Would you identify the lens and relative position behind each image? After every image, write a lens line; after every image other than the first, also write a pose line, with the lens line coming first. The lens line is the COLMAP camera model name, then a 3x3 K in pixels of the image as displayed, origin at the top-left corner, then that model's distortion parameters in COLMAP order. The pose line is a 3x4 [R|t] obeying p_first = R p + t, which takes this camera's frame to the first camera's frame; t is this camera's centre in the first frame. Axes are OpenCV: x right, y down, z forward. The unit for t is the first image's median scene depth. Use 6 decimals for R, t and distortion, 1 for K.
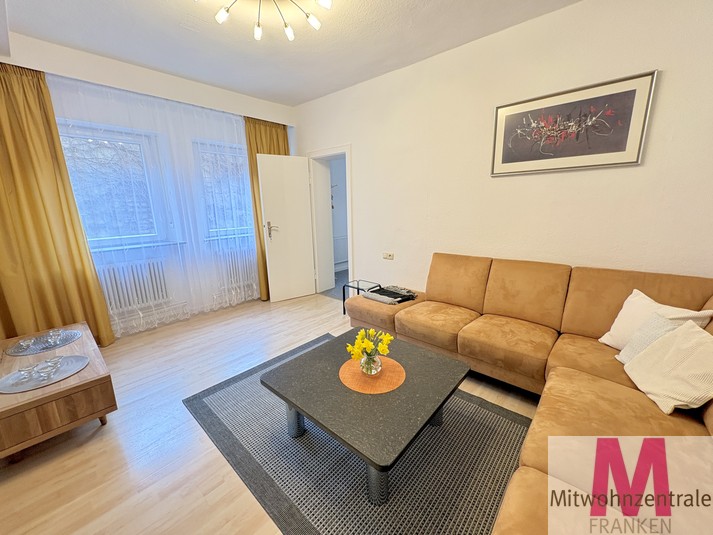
lens RADIAL K [[282.2, 0, 358.3], [0, 282.2, 263.2], [0, 0, 1]] dist [-0.001029, -0.000183]
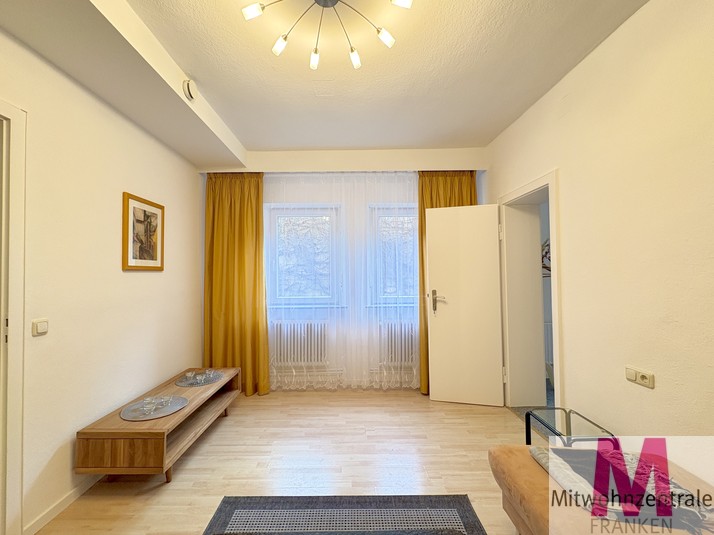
lens RADIAL K [[295.3, 0, 357.0], [0, 295.3, 267.5], [0, 0, 1]] dist [-0.000456, -0.000223]
pose [[0.663765, -0.011209, -0.747857, 0.165440], [-0.158050, 0.975207, -0.154895, -0.053769], [0.731051, 0.221012, 0.645536, 0.341702]]
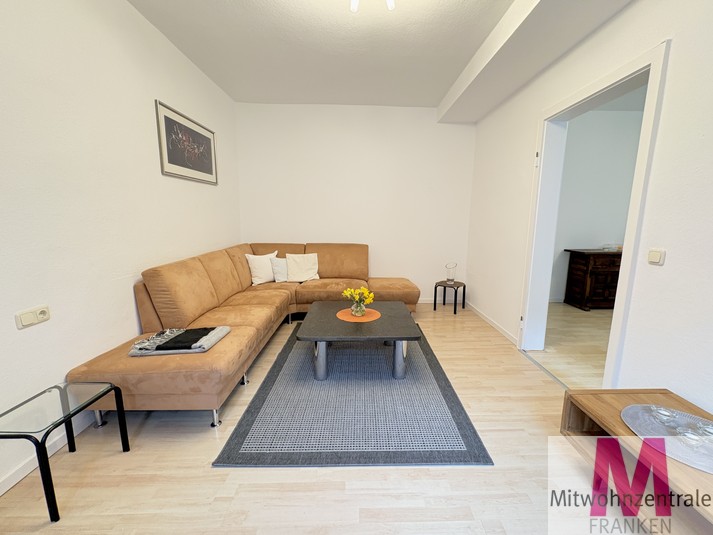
lens RADIAL K [[282.2, 0, 358.3], [0, 282.2, 263.2], [0, 0, 1]] dist [-0.001029, -0.000183]
pose [[-0.670136, -0.108839, 0.734215, -0.518858], [0.164913, 0.942632, 0.290255, -0.146931], [-0.723686, 0.315592, -0.613742, 0.914663]]
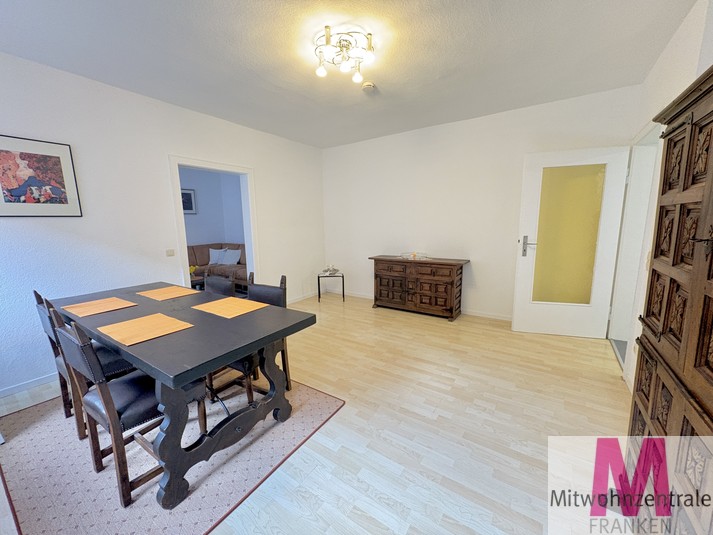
lens RADIAL K [[282.2, 0, 358.3], [0, 282.2, 263.2], [0, 0, 1]] dist [-0.001029, -0.000183]
pose [[-0.141719, -0.130056, 0.981326, -1.639159], [0.224595, 0.961255, 0.159831, 0.072664], [-0.964092, 0.243052, -0.107018, -0.226333]]
